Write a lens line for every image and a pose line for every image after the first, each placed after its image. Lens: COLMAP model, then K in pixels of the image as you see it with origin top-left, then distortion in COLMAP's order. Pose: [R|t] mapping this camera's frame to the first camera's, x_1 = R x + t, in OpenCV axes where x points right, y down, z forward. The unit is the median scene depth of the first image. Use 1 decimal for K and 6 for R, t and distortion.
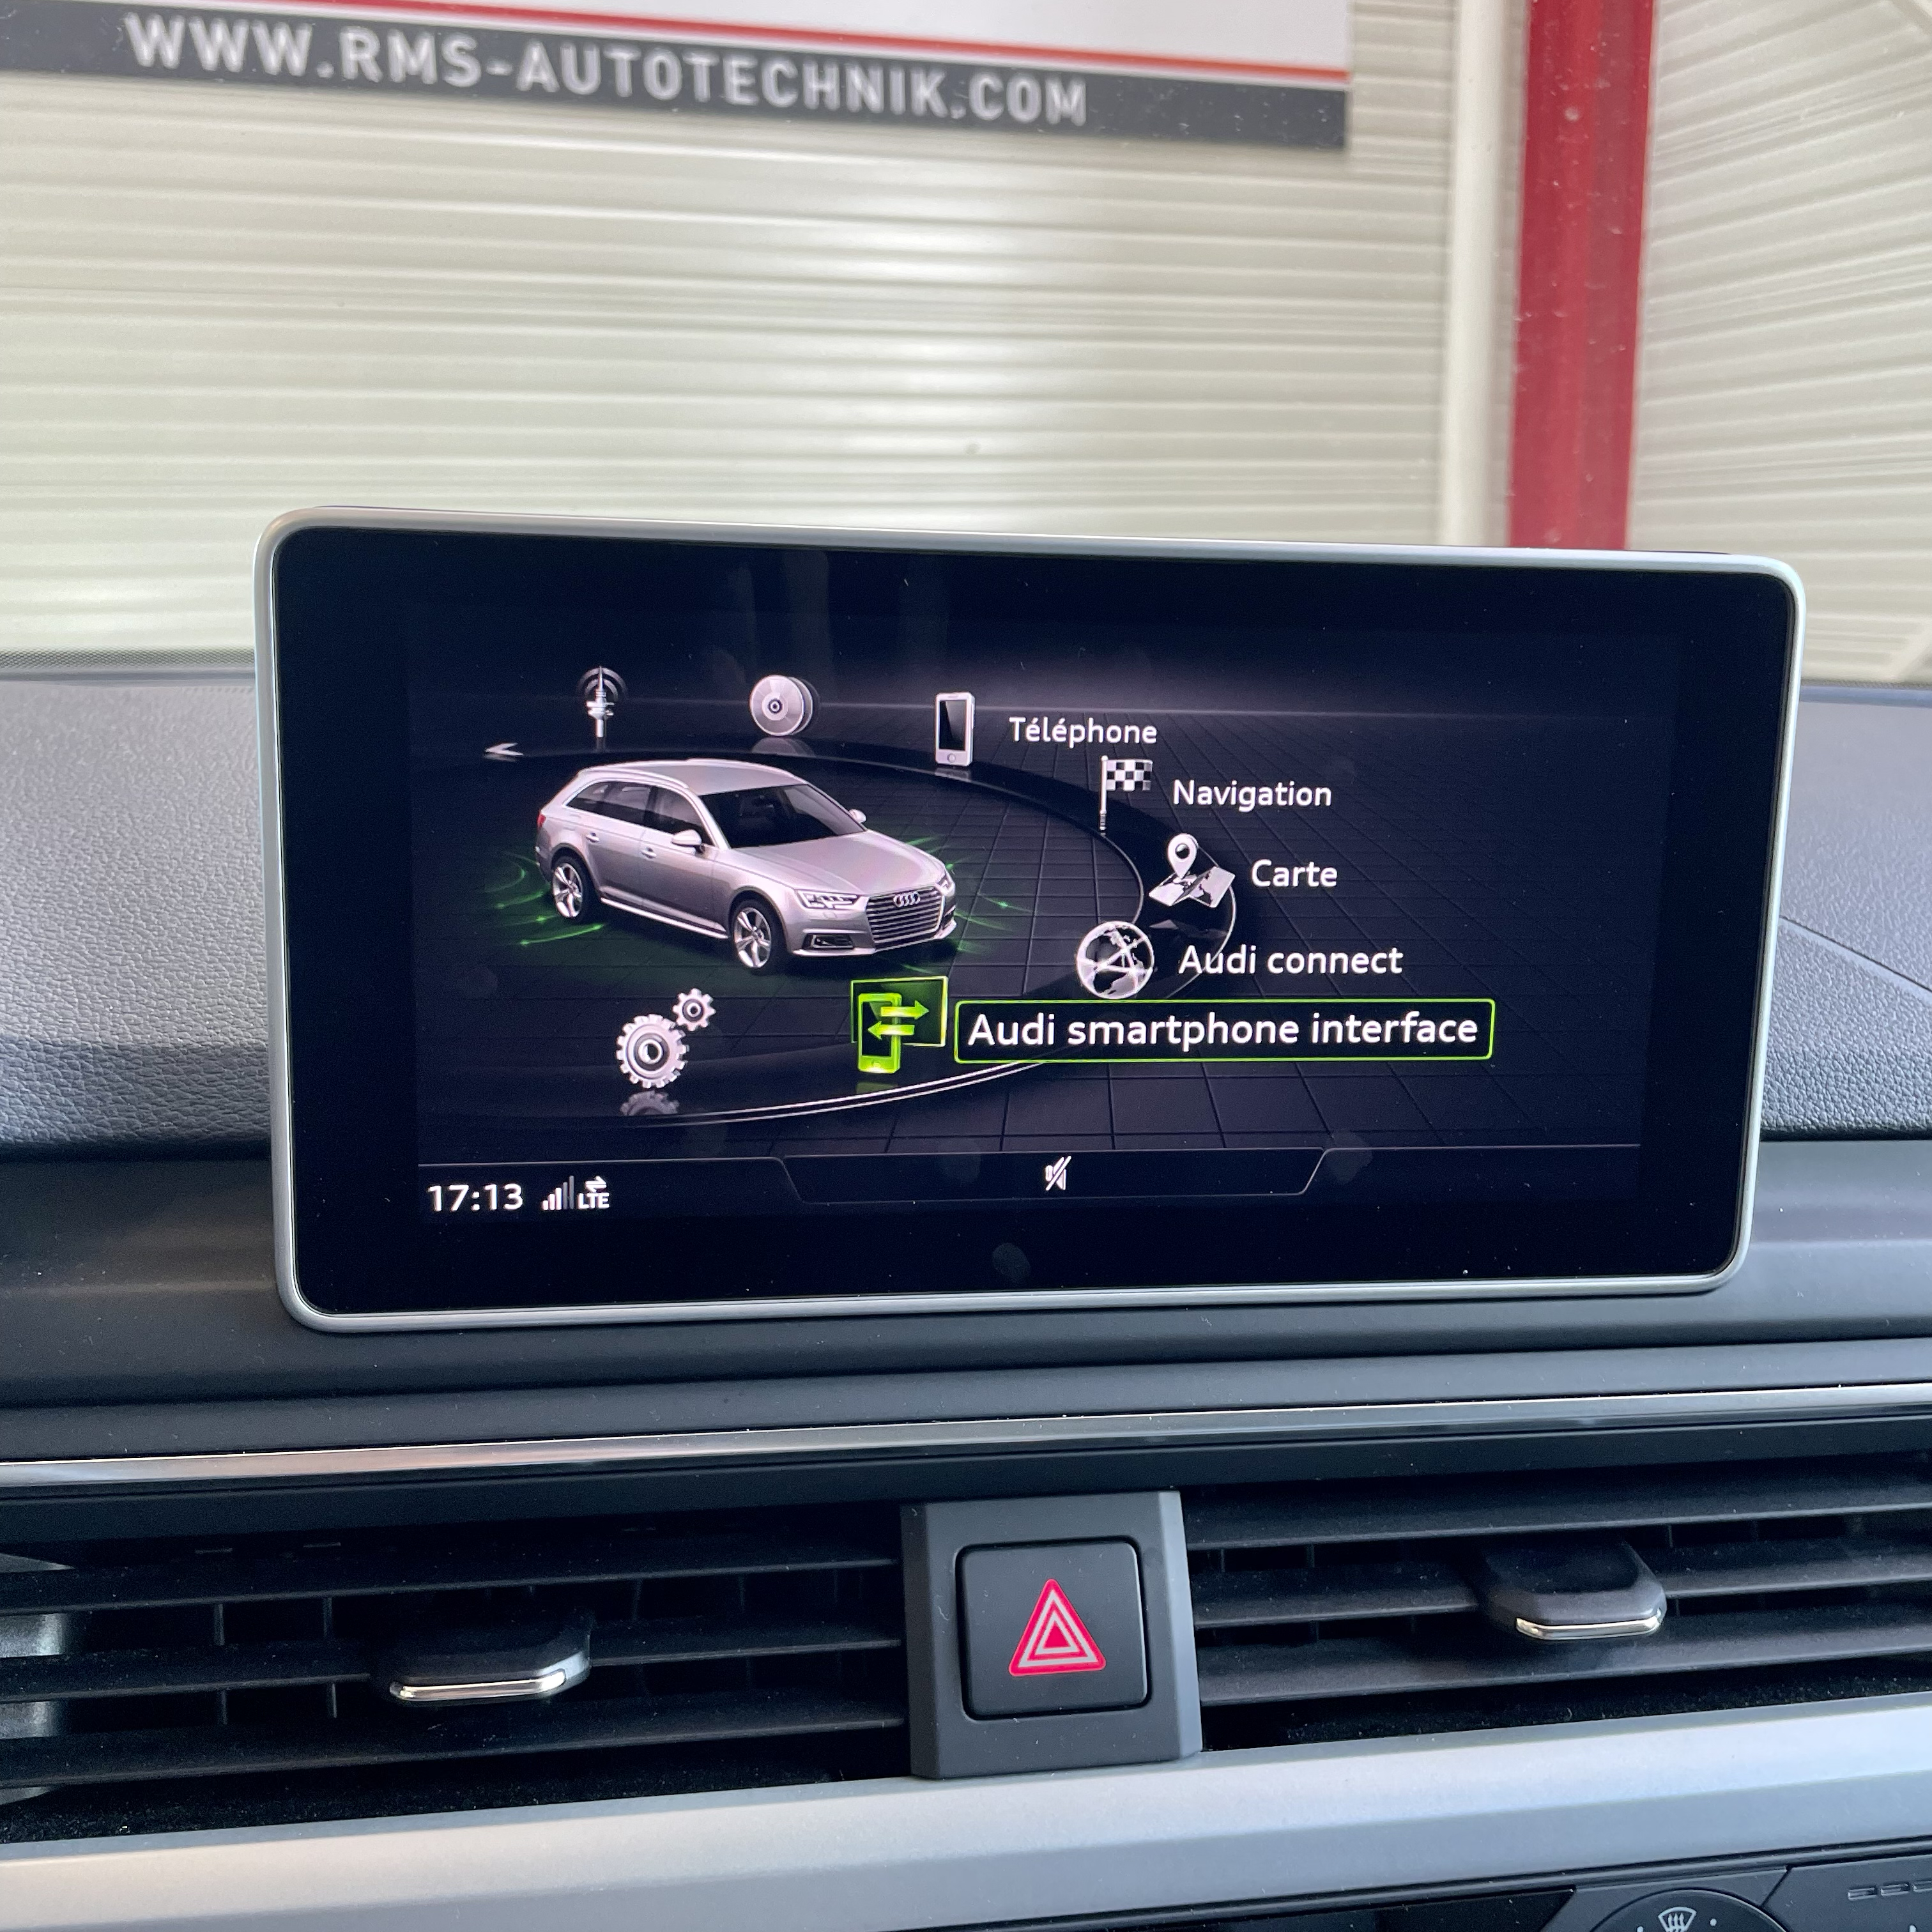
lens RADIAL K [[2137.1, 0, 966.0], [0, 2137.1, 966.0], [0, 0, 1]] dist [0.059523, -0.100571]
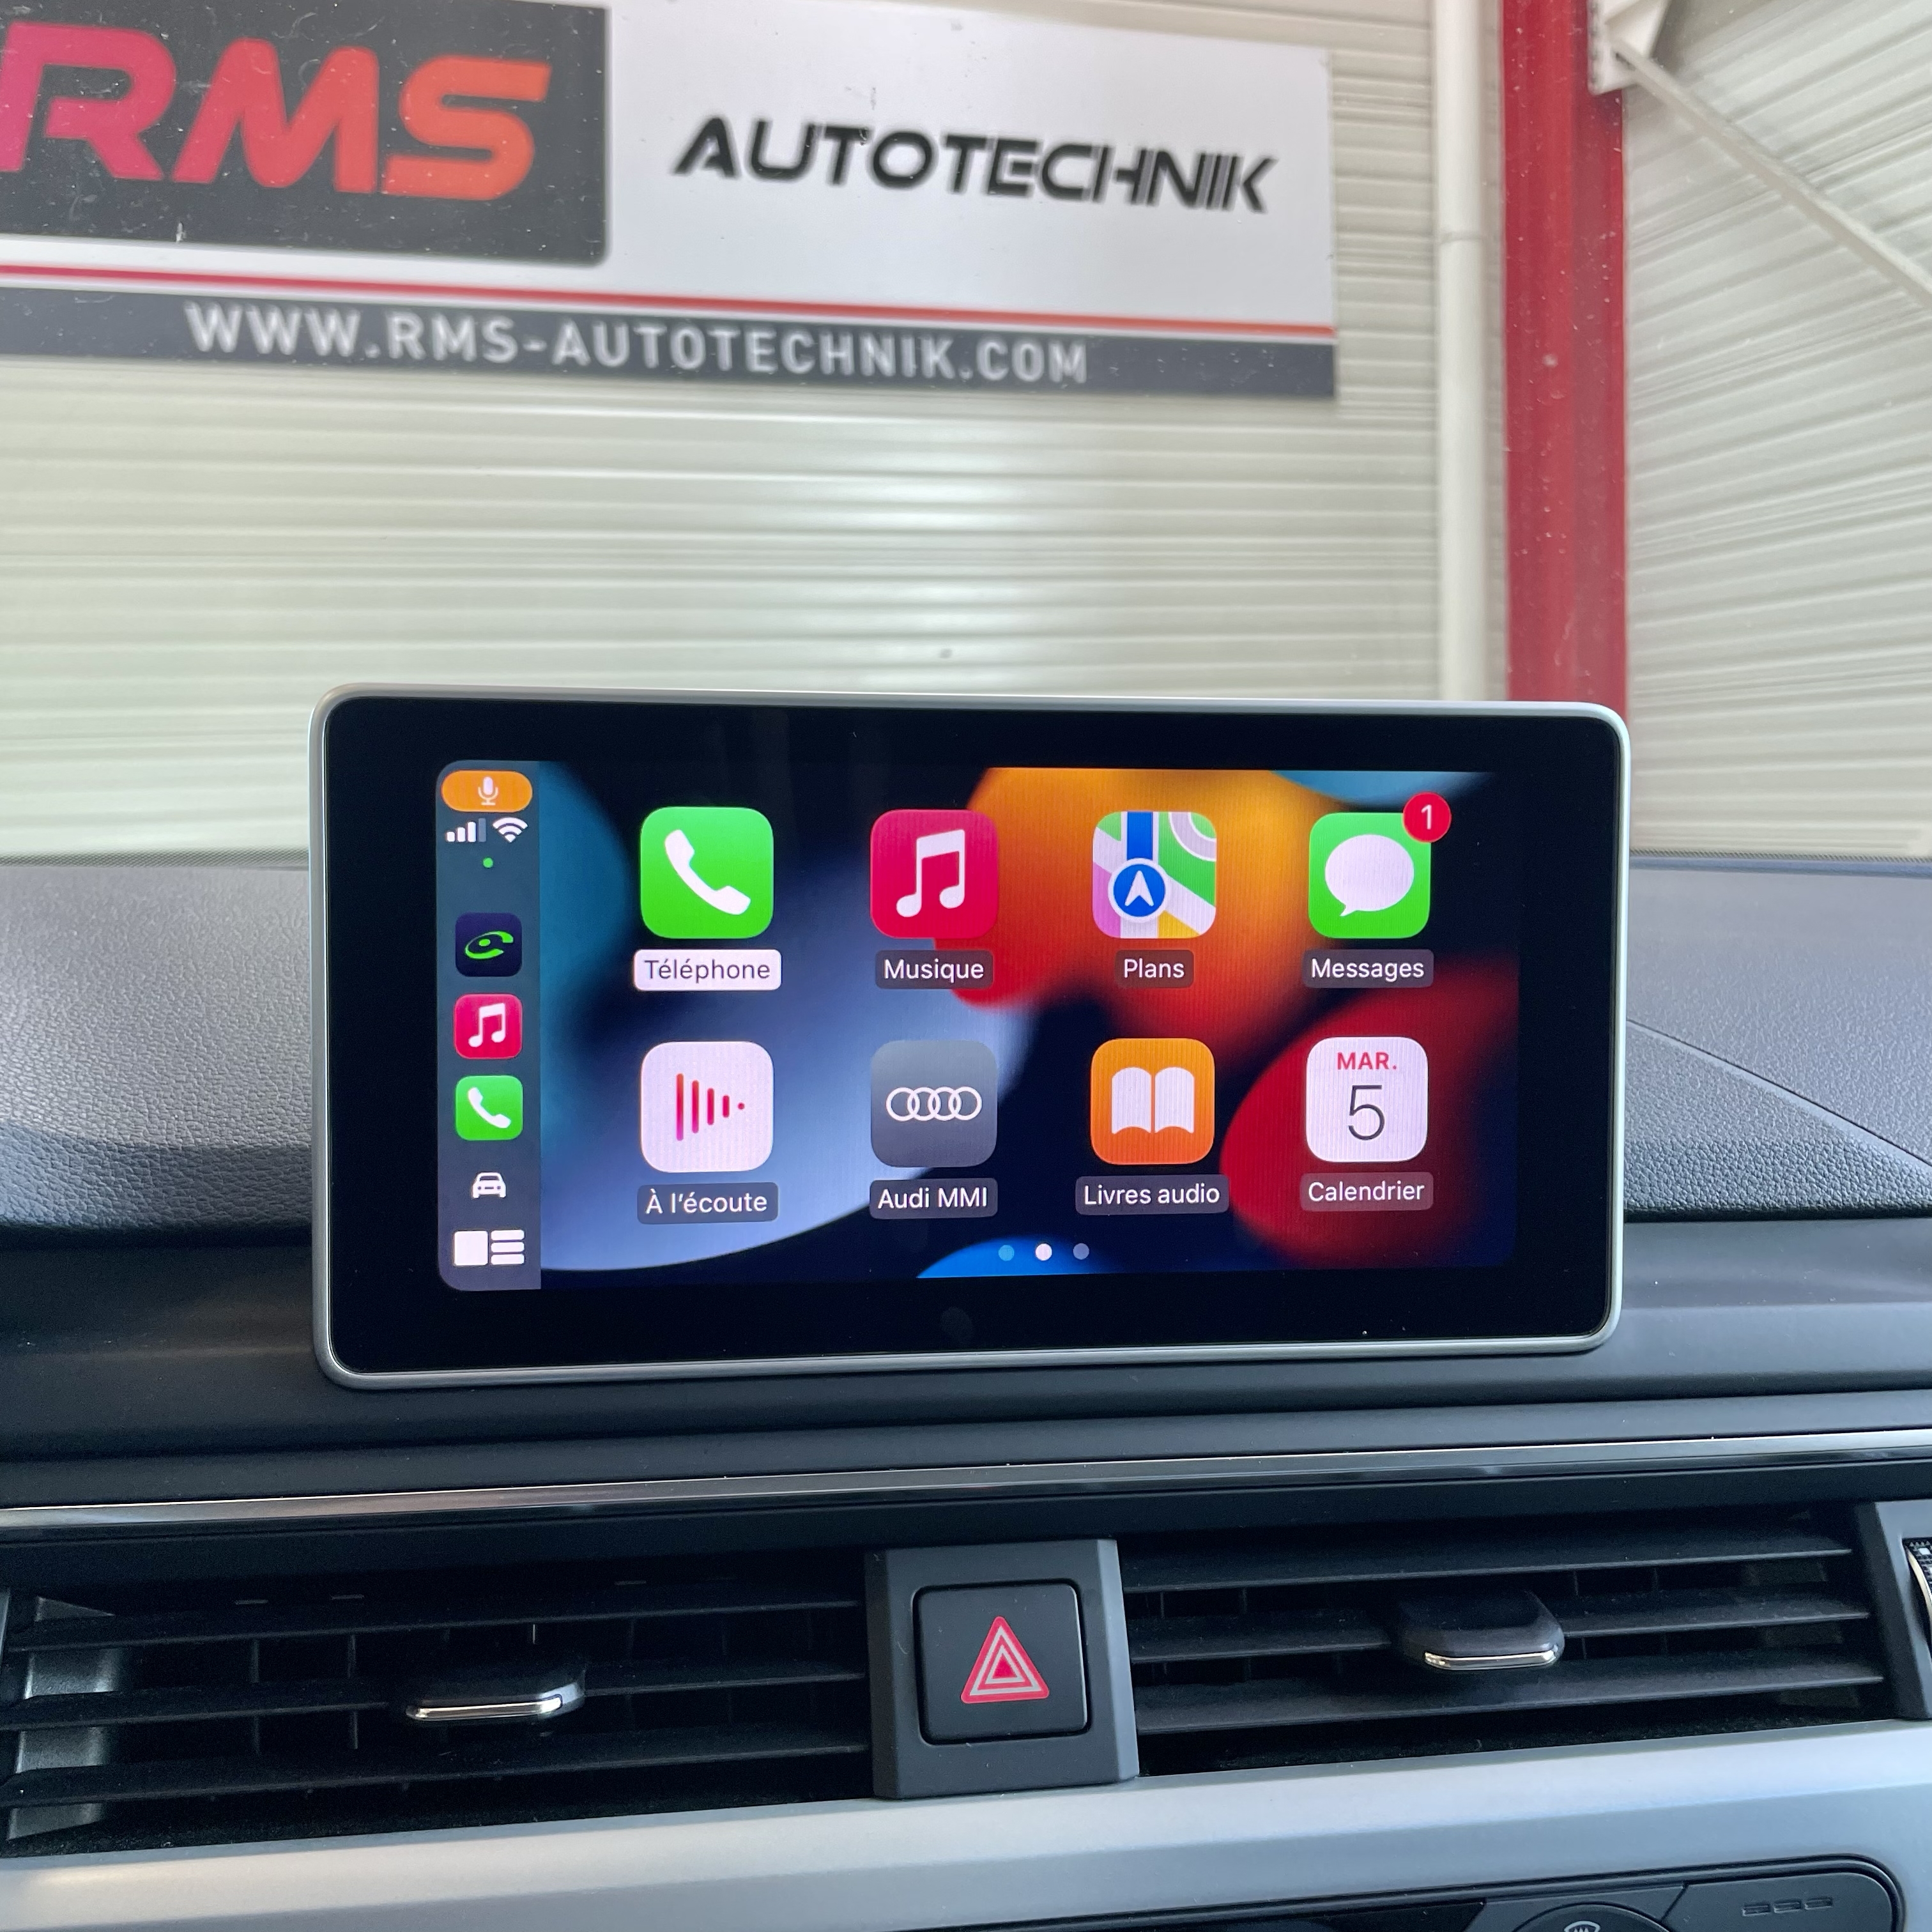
lens RADIAL K [[2119.6, 0, 939.5], [0, 2119.6, 915.2], [0, 0, 1]] dist [0.077052, -0.132218]
pose [[0.999561, -0.019398, -0.022402, 0.038572], [0.016344, 0.991477, -0.129252, 0.064697], [0.024718, 0.128829, 0.991359, -0.135555]]
